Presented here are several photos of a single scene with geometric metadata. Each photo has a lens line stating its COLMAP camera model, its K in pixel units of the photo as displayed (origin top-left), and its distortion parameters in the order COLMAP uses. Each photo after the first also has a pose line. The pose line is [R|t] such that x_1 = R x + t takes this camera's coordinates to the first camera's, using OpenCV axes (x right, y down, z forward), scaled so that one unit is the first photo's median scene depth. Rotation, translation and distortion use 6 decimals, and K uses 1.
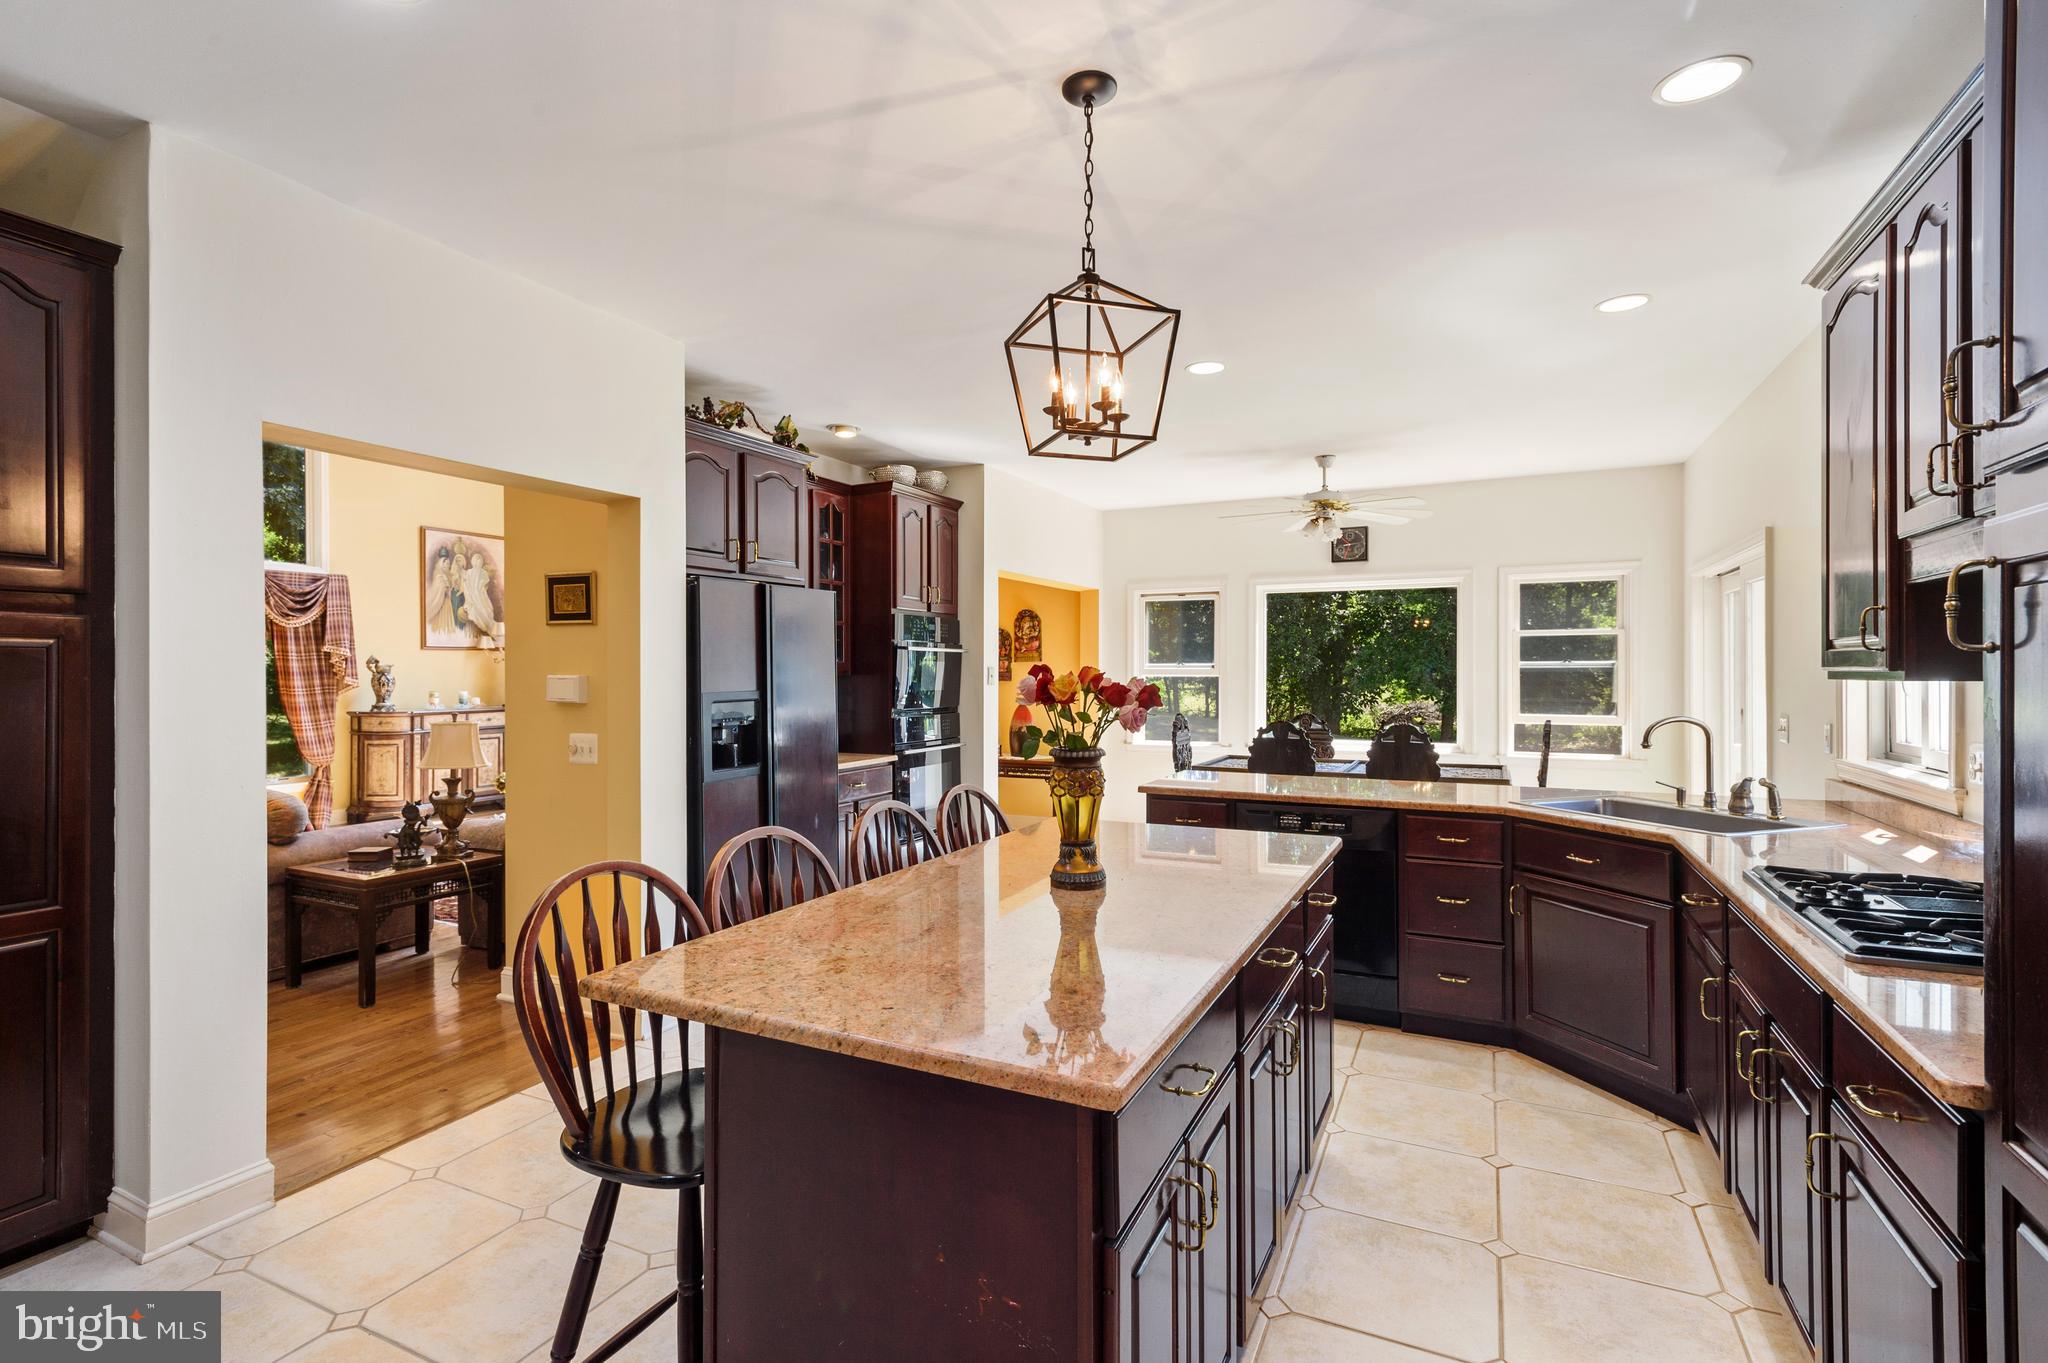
lens RADIAL K [[963.4, 0, 1043.3], [0, 963.4, 675.3], [0, 0, 1]] dist [0.013781, -0.003176]
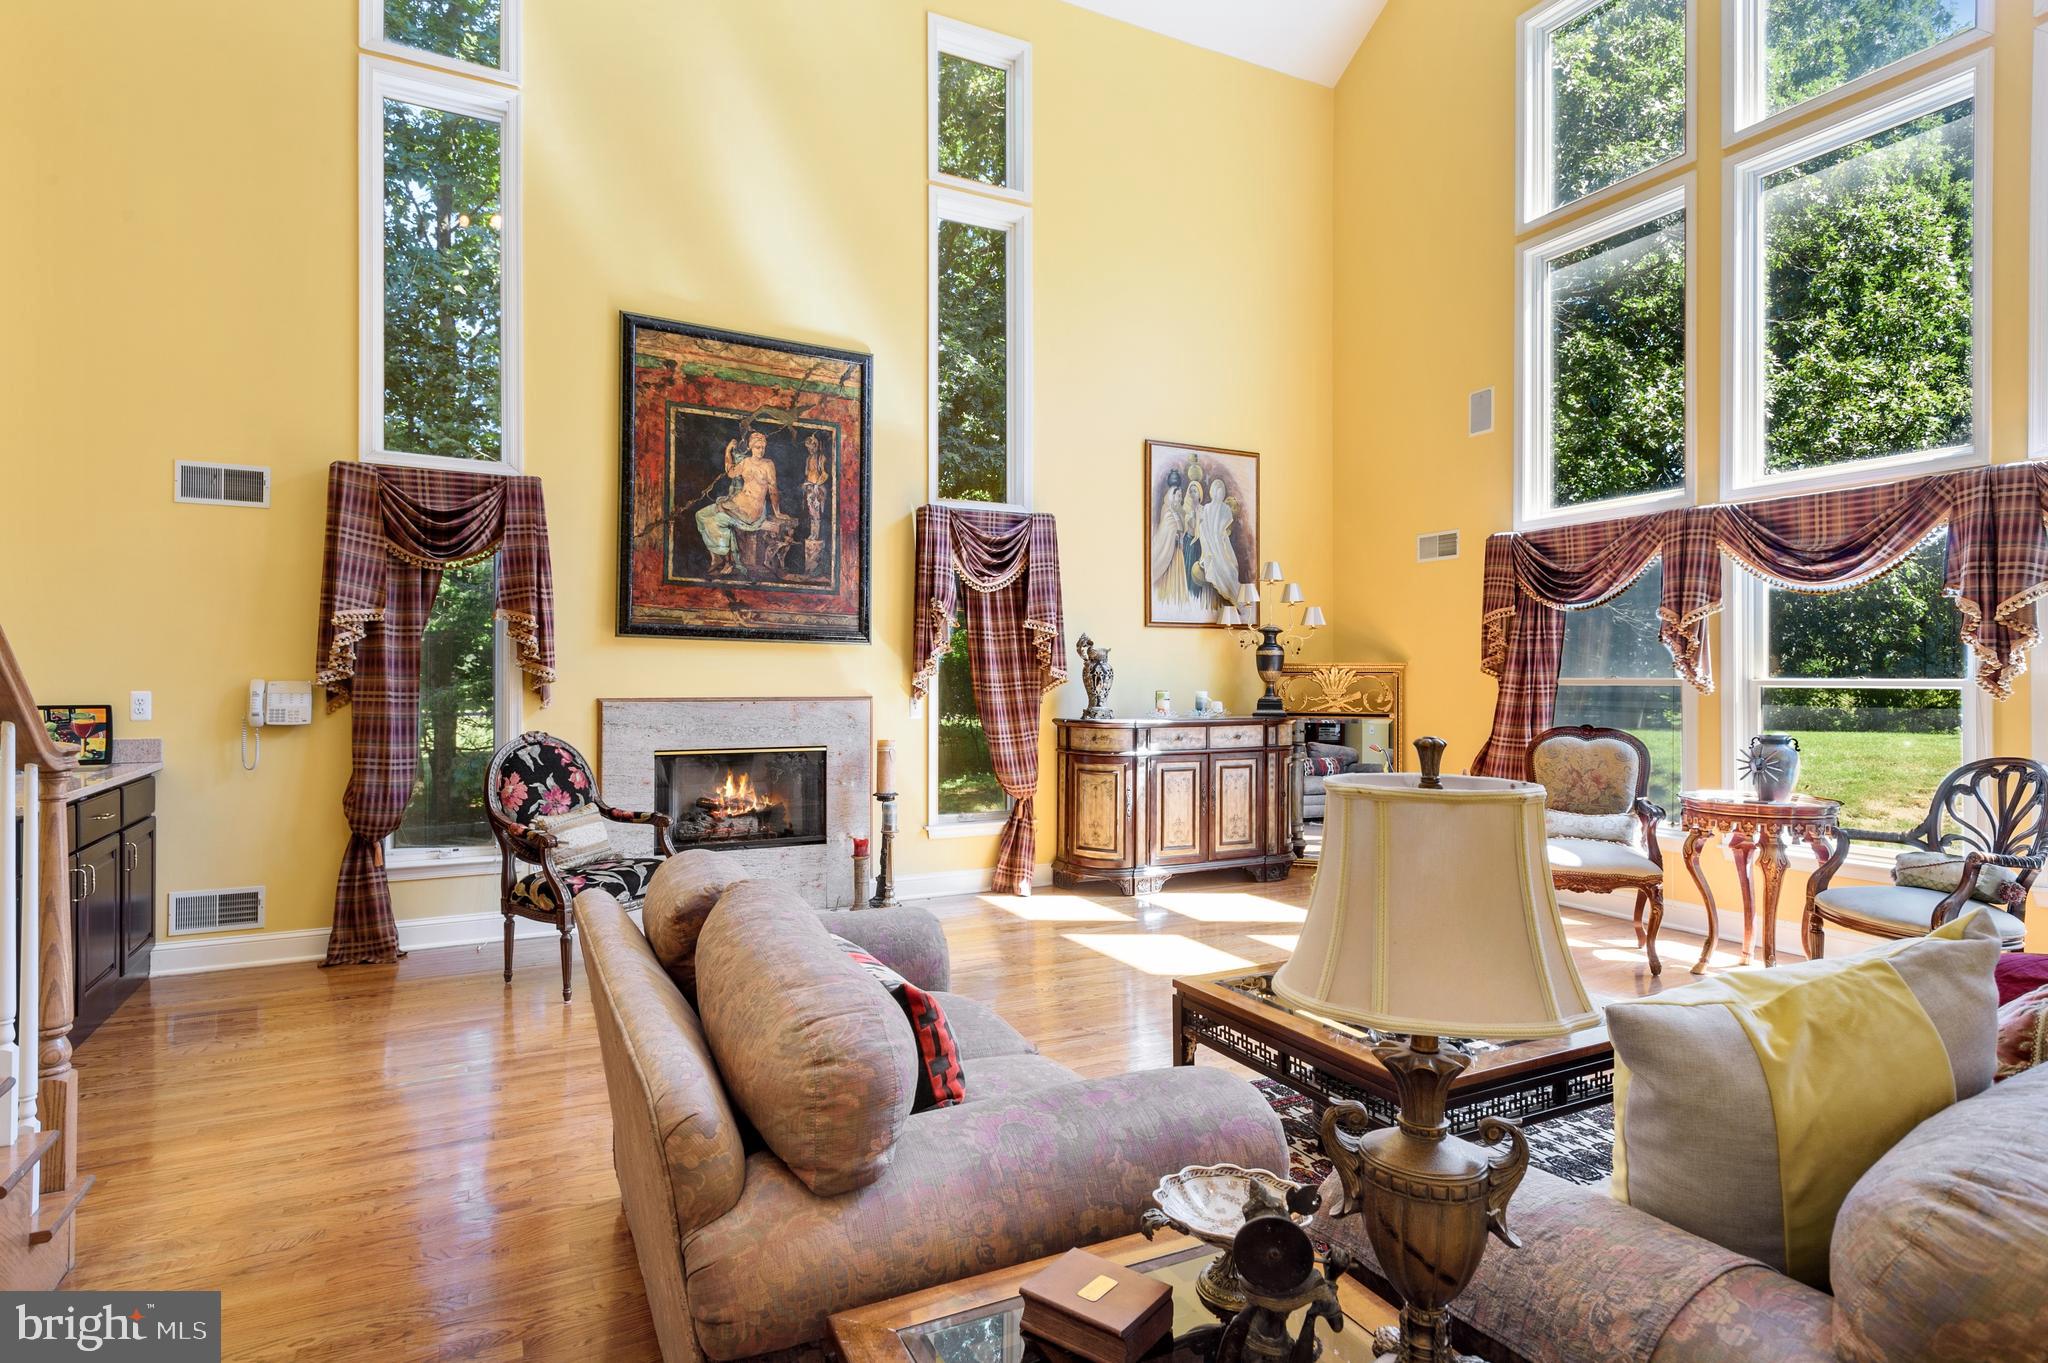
lens RADIAL K [[1071.8, 0, 1023.2], [0, 1071.8, 678.6], [0, 0, 1]] dist [0.017015, 0.000488]
pose [[0.788266, -0.002032, -0.615331, -0.278582], [-0.004216, 0.999953, -0.008704, 0.016140], [0.615320, 0.009455, 0.788221, 0.402781]]
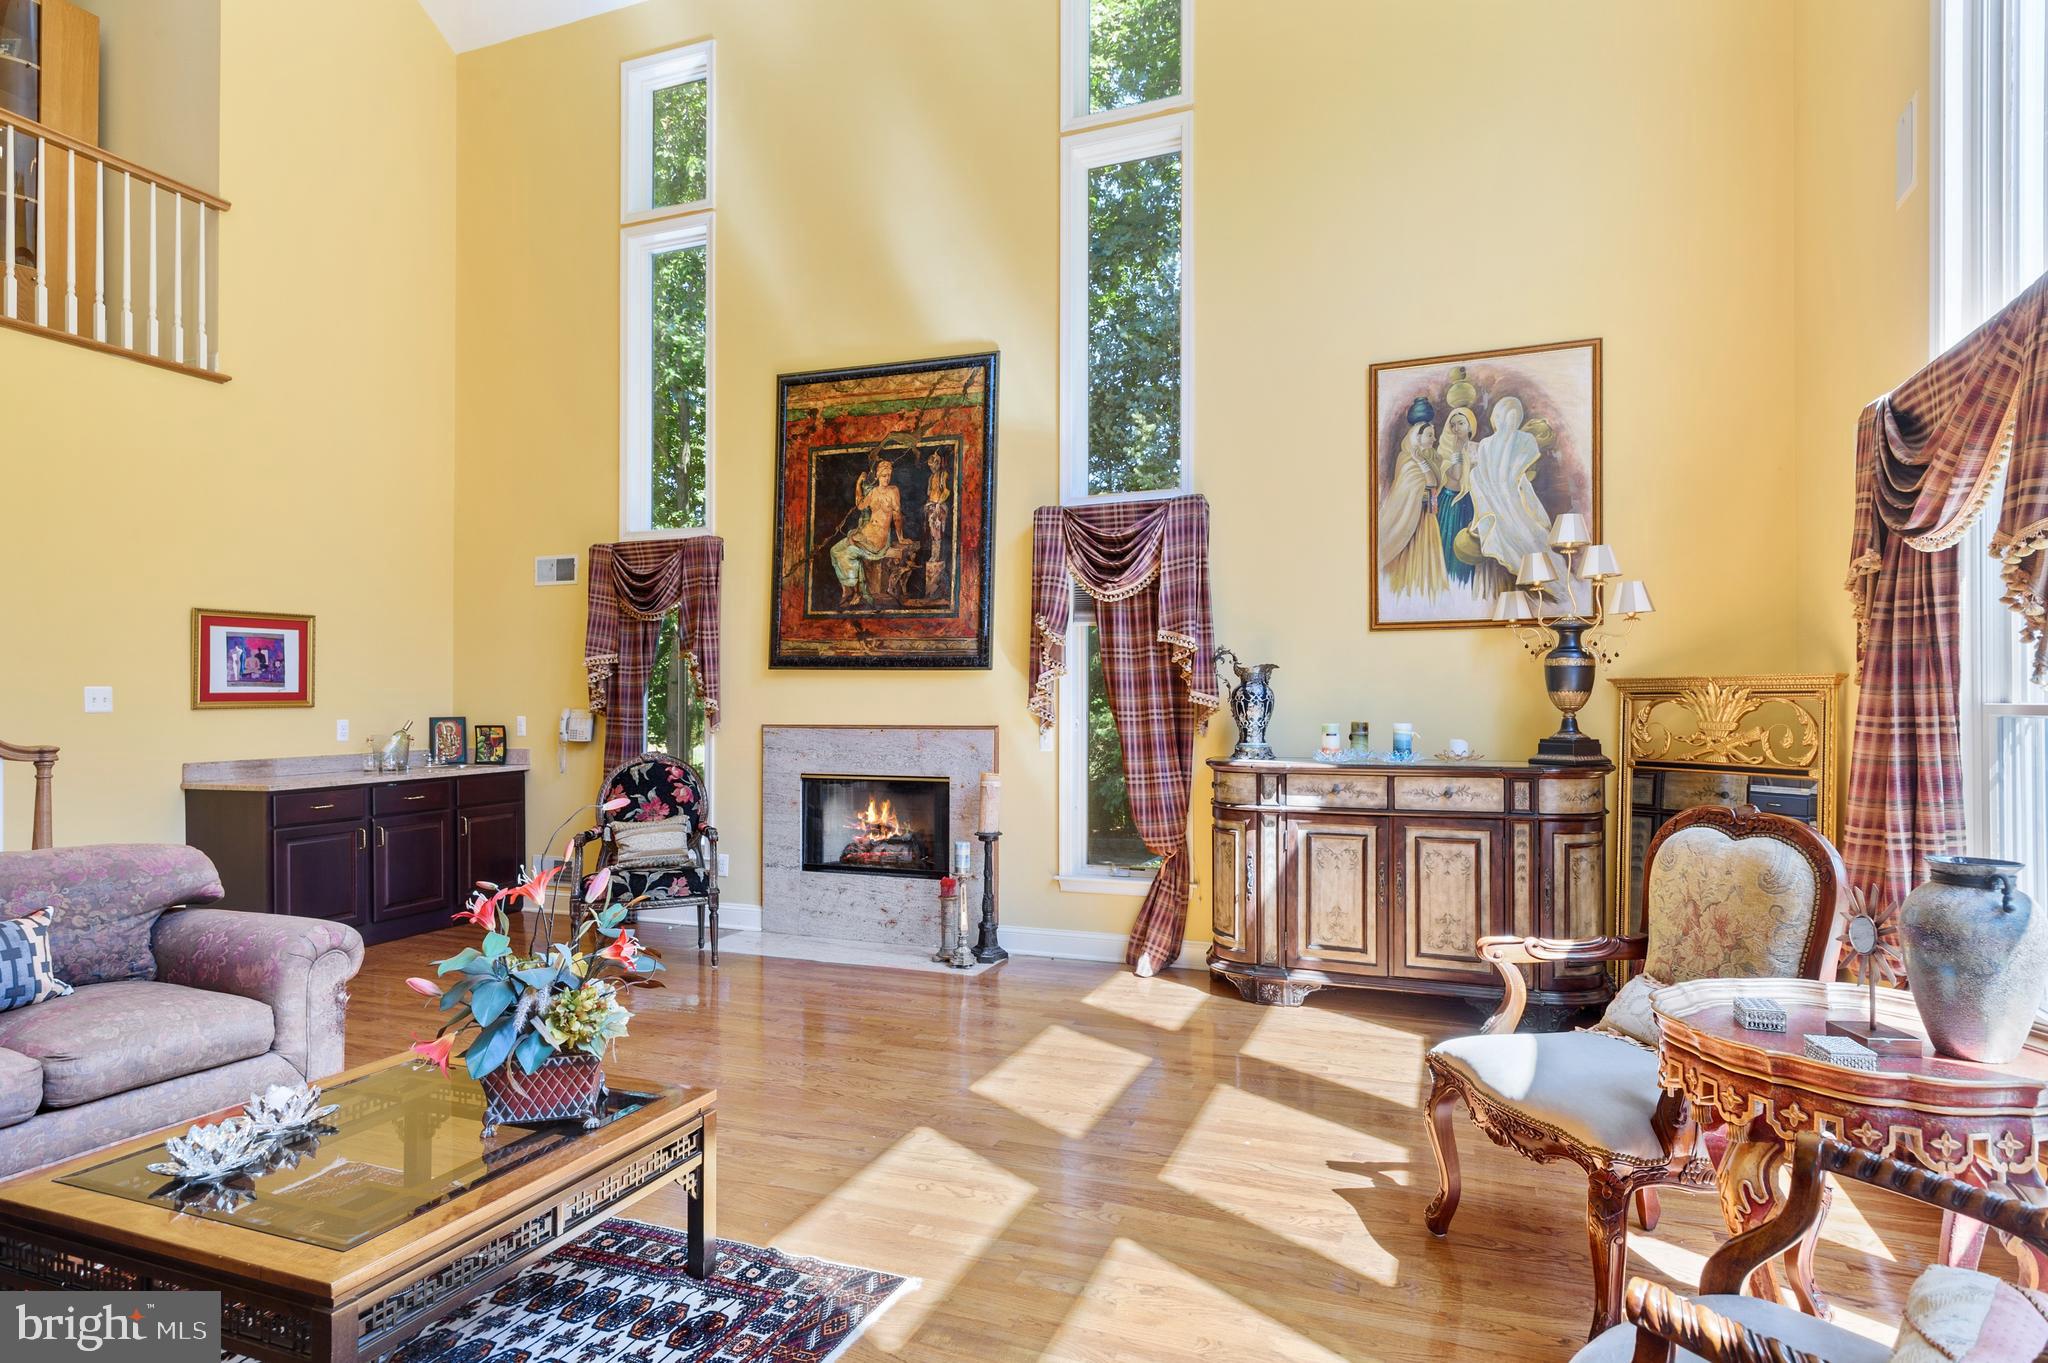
lens RADIAL K [[1071.8, 0, 1048.6], [0, 1071.8, 705.7], [0, 0, 1]] dist [0.017015, 0.000488]
pose [[0.062073, 0.001281, -0.998071, -0.148055], [-0.004125, 0.999991, 0.001027, 0.009771], [0.998063, 0.004053, 0.062078, 0.874156]]
